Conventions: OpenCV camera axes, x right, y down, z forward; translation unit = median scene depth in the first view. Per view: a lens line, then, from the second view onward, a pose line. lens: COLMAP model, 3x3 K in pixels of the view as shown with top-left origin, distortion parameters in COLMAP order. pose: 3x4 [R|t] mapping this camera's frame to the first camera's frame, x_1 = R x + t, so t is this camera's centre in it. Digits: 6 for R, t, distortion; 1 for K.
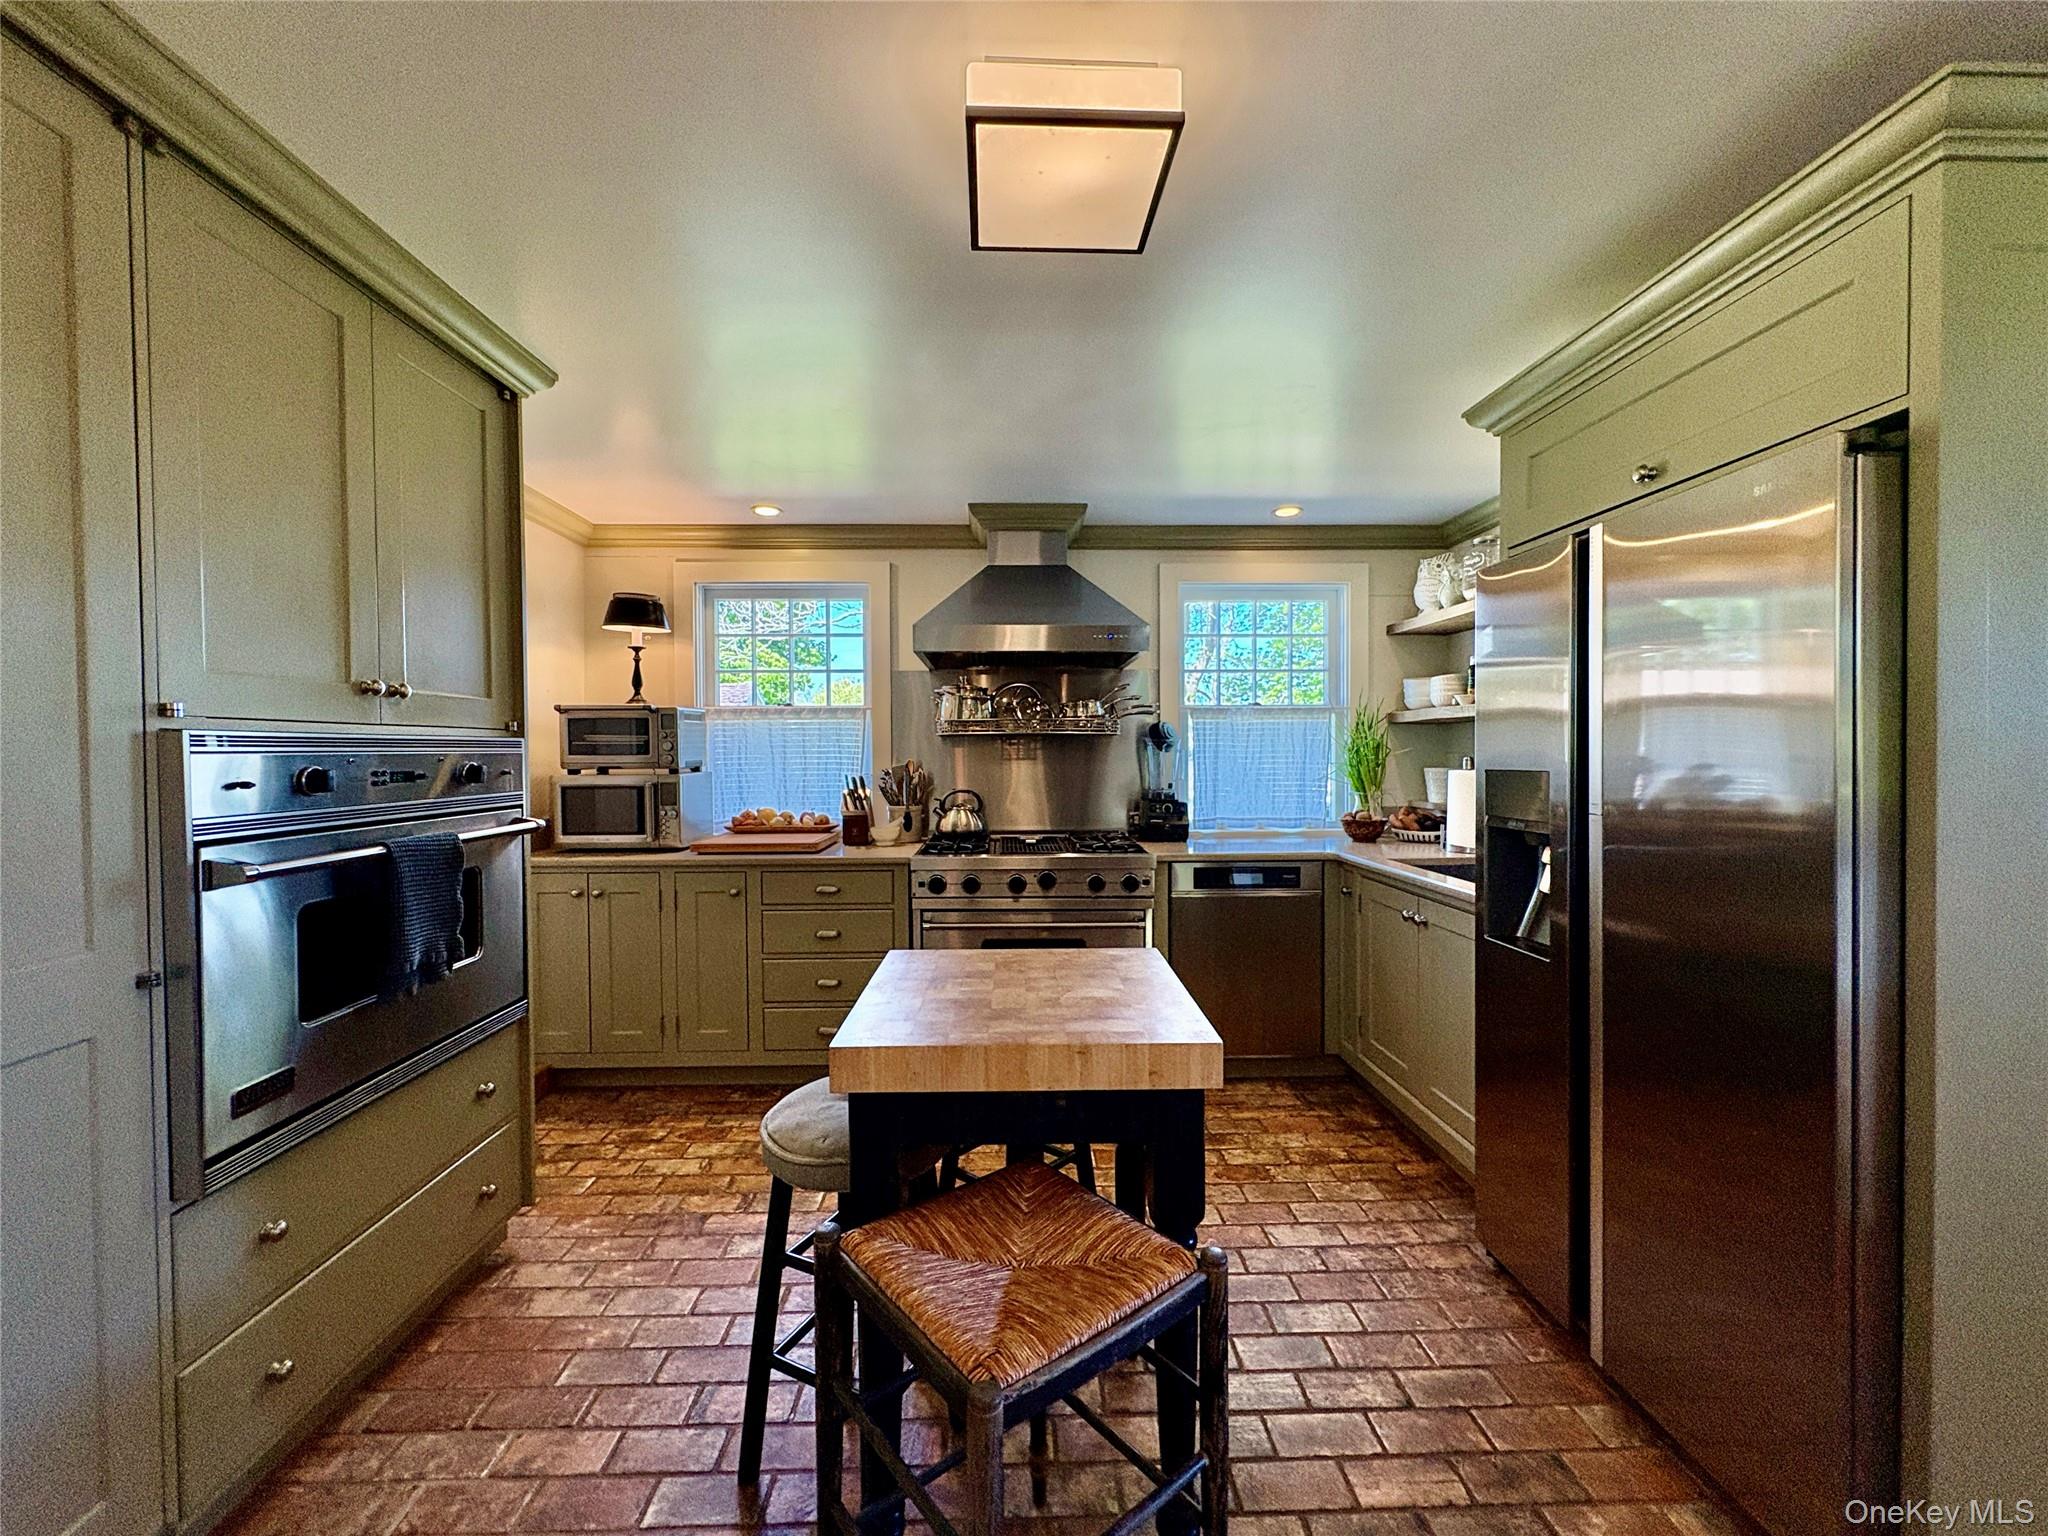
lens RADIAL K [[815.6, 0, 1024.0], [0, 815.6, 768.0], [0, 0, 1]] dist [-0.001037, -0.000066]
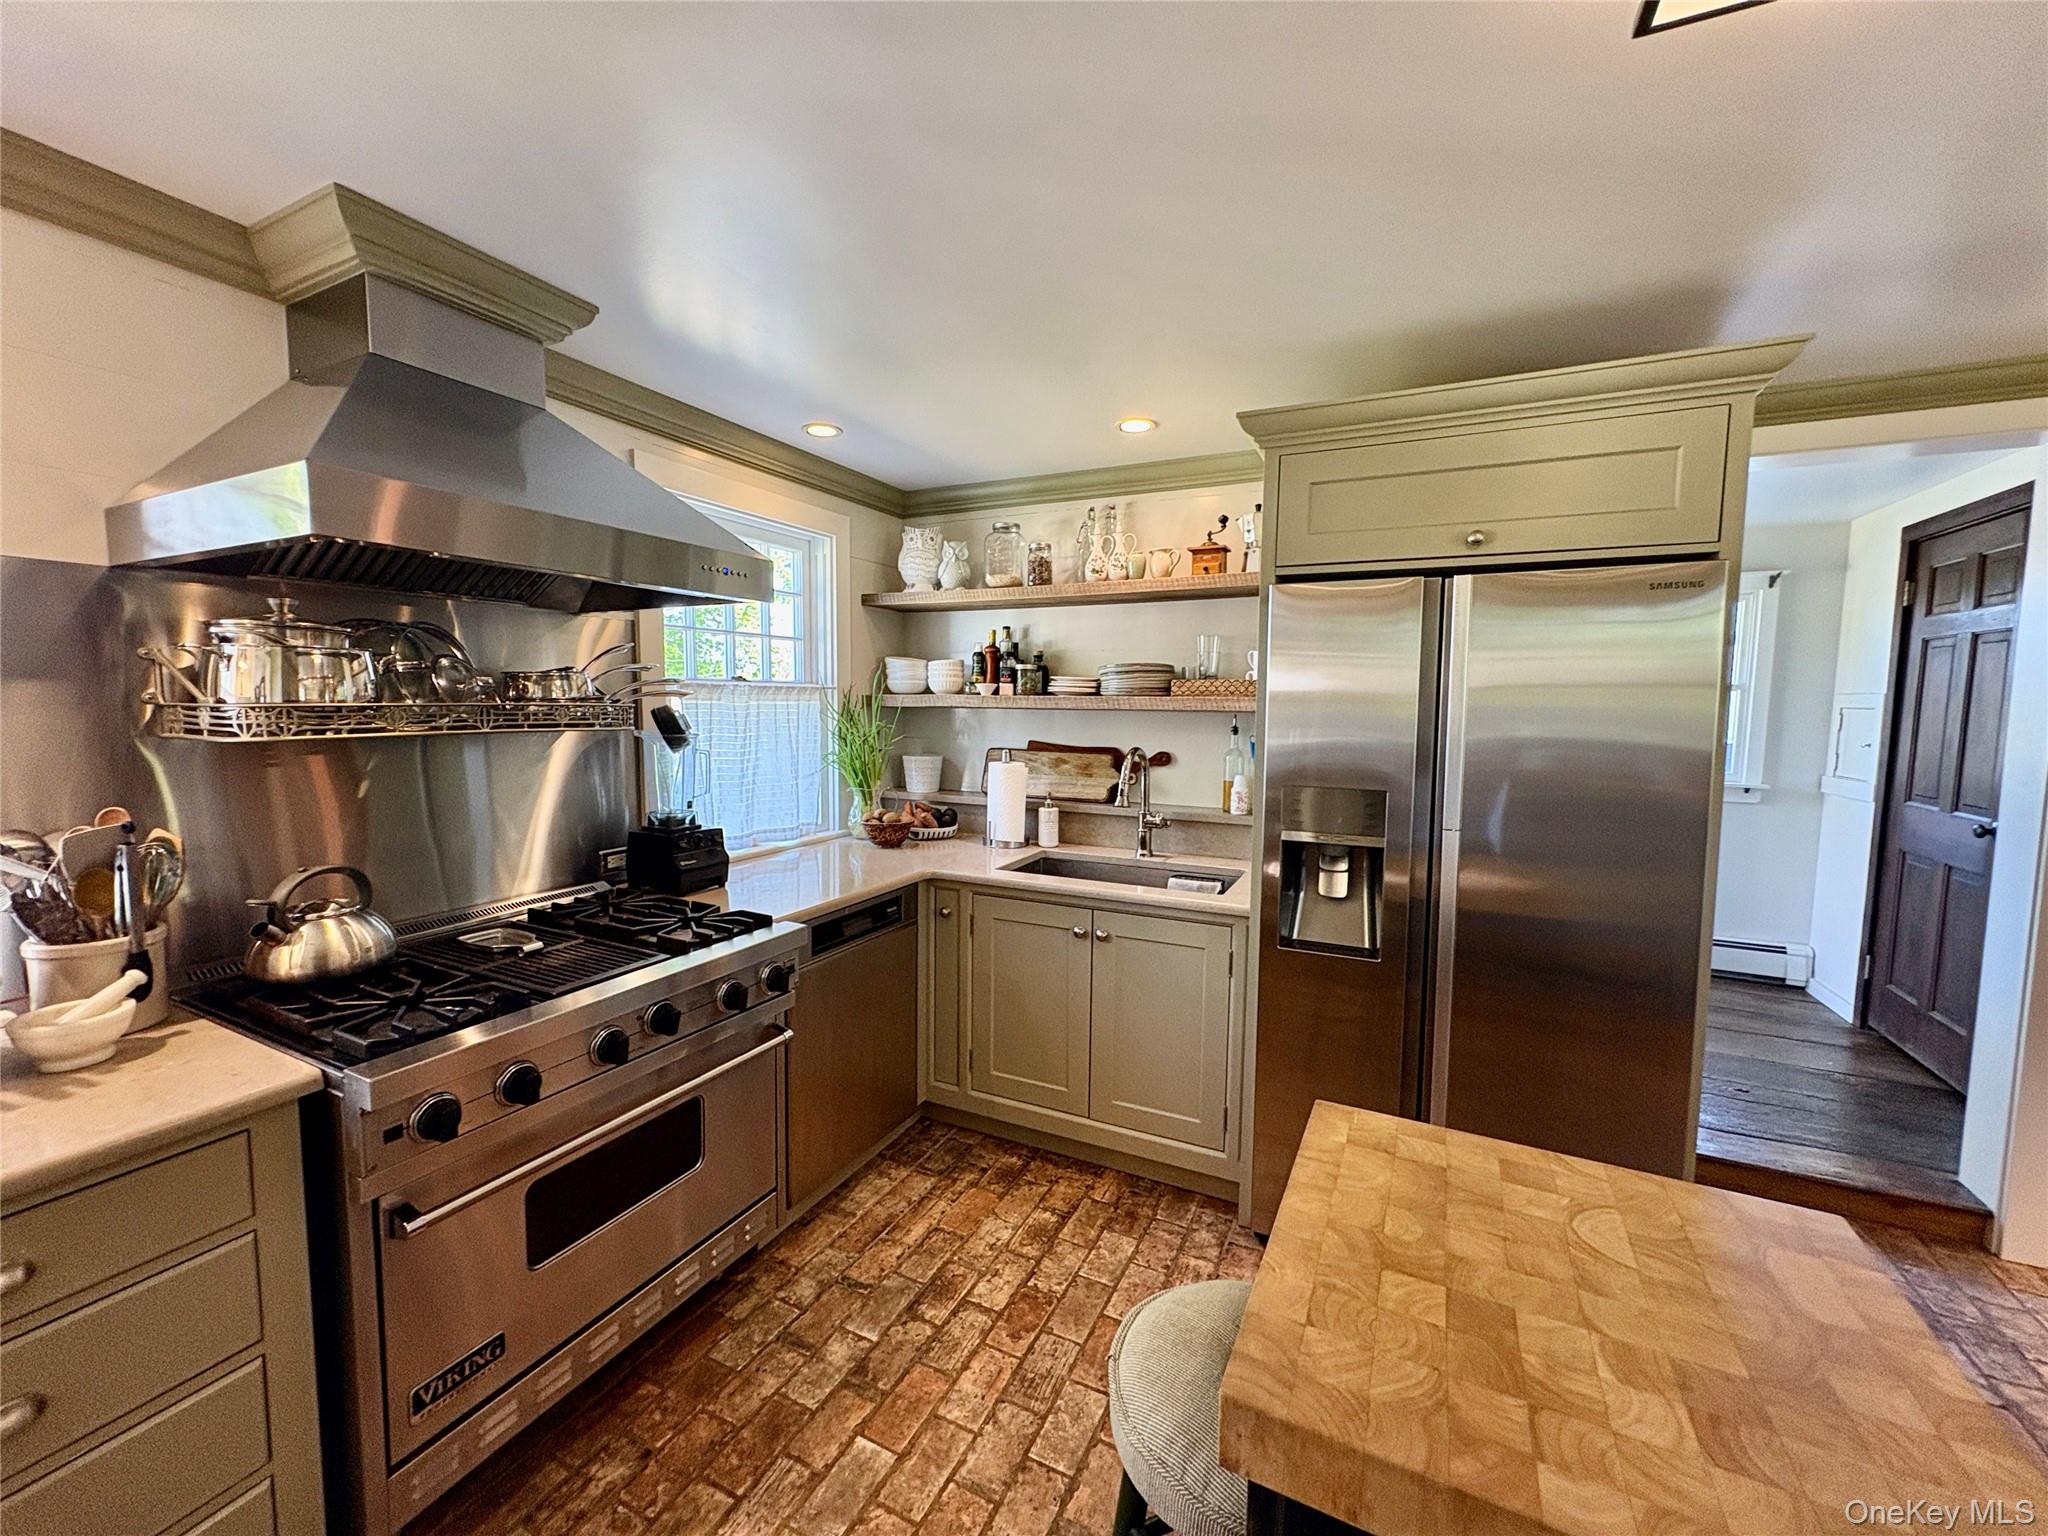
lens RADIAL K [[815.6, 0, 1024.0], [0, 815.6, 768.0], [0, 0, 1]] dist [-0.001037, -0.000066]
pose [[0.469429, -0.065933, 0.880505, -0.289057], [0.006579, 0.997442, 0.071181, -0.057274], [-0.882945, -0.027622, 0.468662, 0.490839]]
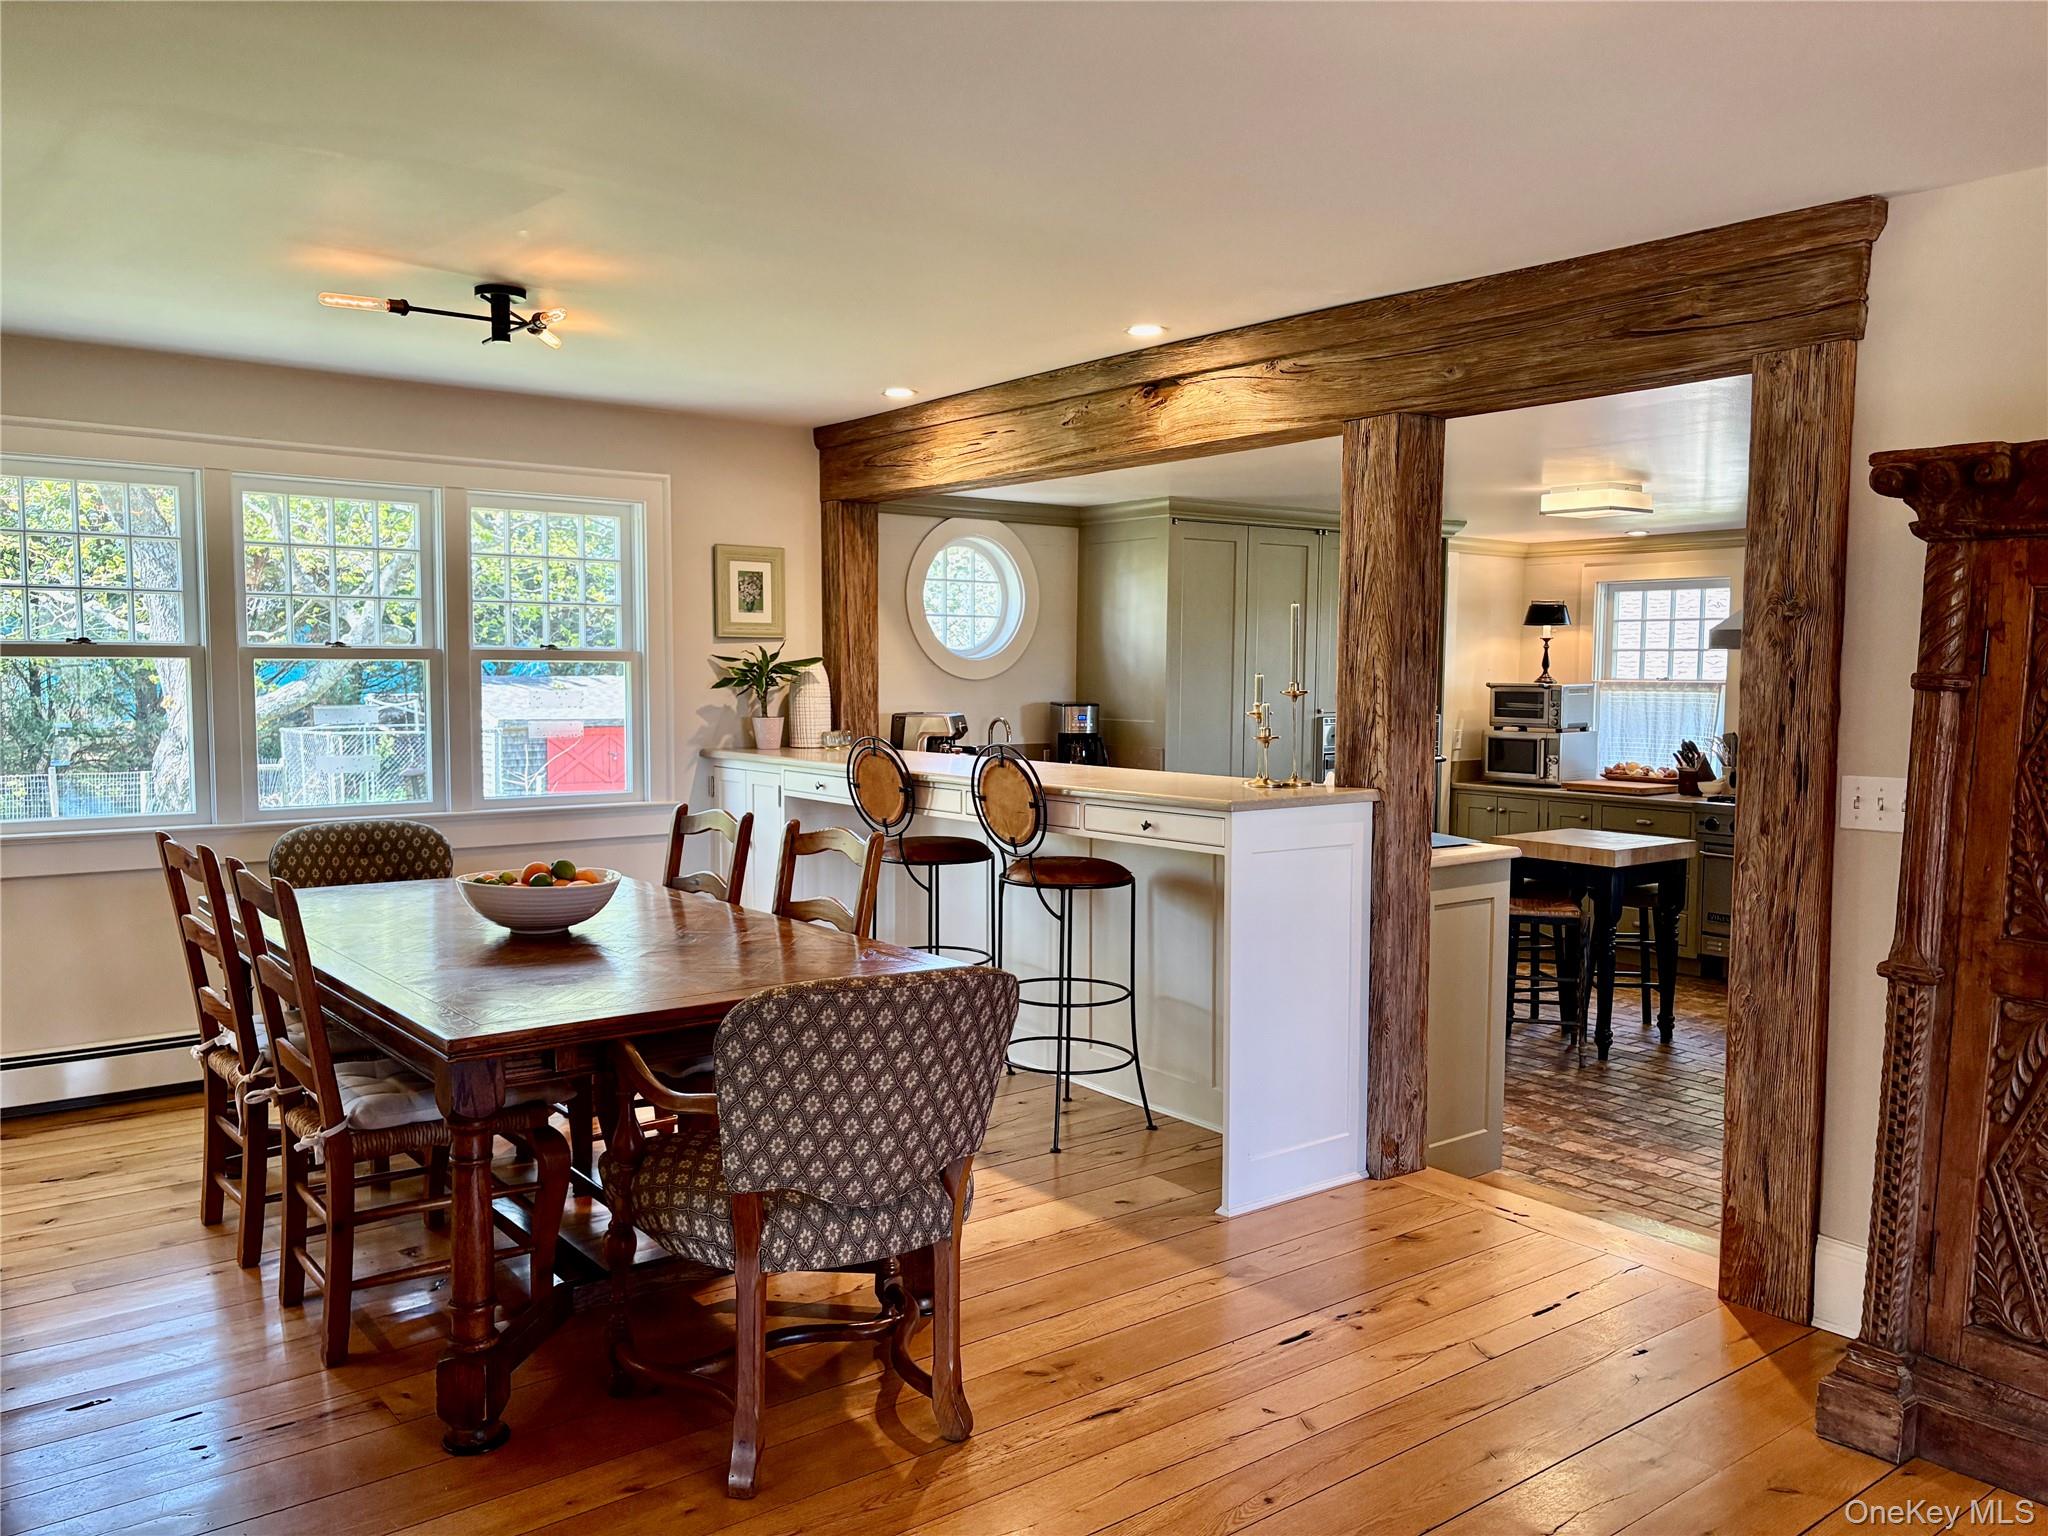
lens RADIAL K [[1558.3, 0, 1024.0], [0, 1558.3, 768.0], [0, 0, 1]] dist [0.022897, -0.002375]
pose [[0.589747, 0.060399, -0.805326, 1.191401], [-0.023372, 0.998058, 0.057739, -0.065465], [0.807250, -0.015230, 0.590014, -1.321545]]
